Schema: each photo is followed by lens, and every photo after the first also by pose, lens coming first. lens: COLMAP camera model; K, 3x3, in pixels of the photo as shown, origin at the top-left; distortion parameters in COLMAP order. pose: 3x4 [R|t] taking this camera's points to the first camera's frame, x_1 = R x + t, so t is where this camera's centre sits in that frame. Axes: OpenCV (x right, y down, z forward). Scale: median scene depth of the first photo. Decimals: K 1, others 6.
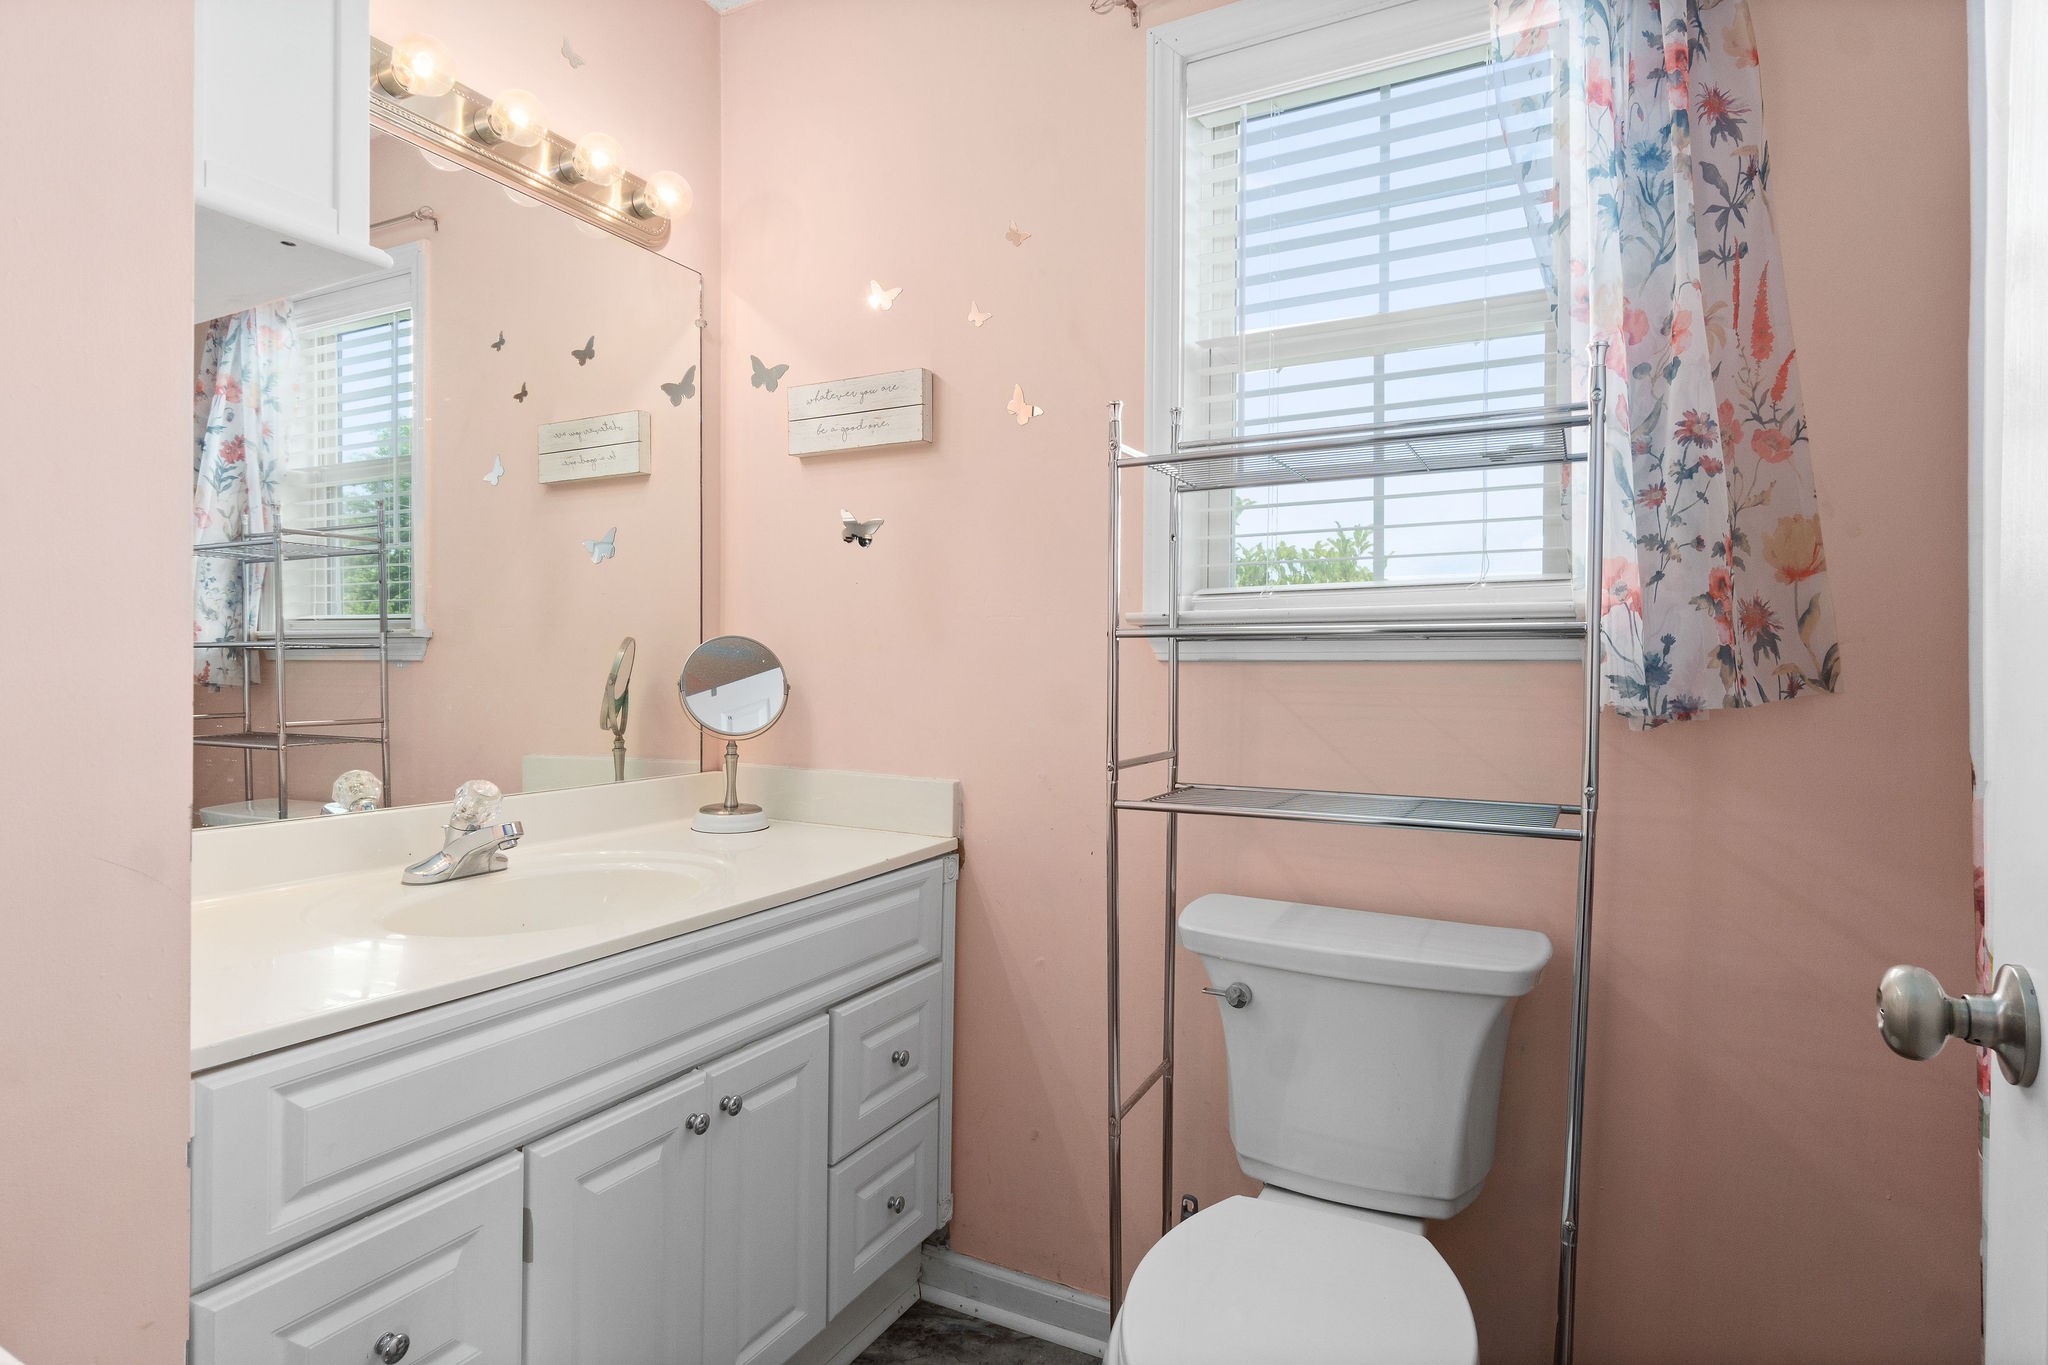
lens RADIAL K [[1059.6, 0, 1033.0], [0, 1059.6, 676.5], [0, 0, 1]] dist [-0.007544, 0.000989]
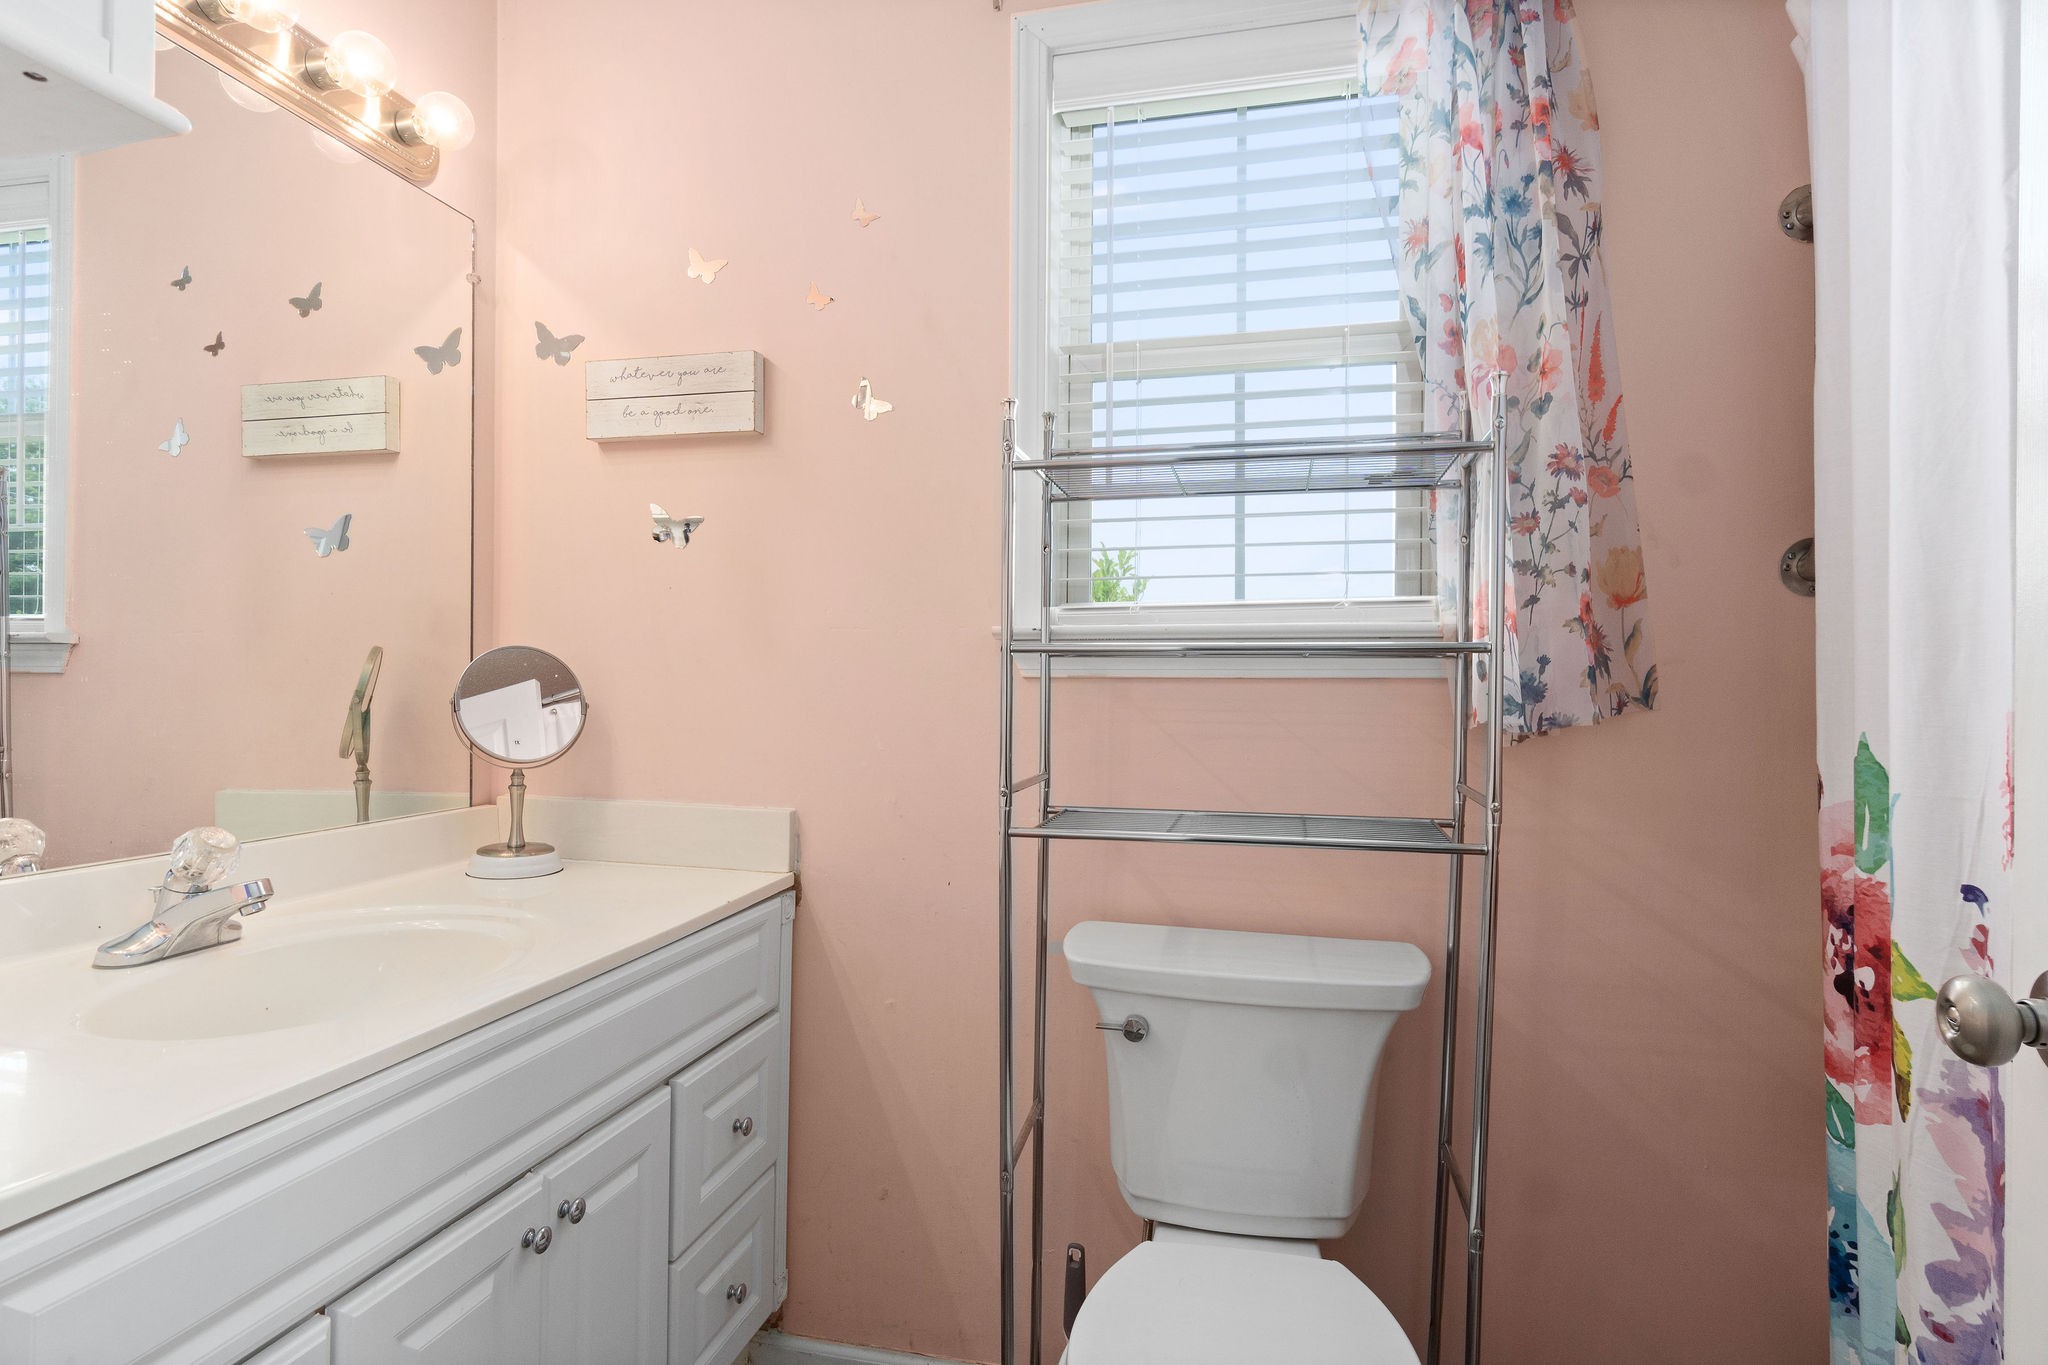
lens RADIAL K [[1059.6, 0, 1017.2], [0, 1059.6, 682.7], [0, 0, 1]] dist [-0.007544, 0.000989]
pose [[0.967247, 0.003038, 0.253818, -0.133981], [-0.000811, 0.999960, -0.008880, -0.002018], [-0.253835, 0.008383, 0.967211, 0.088796]]
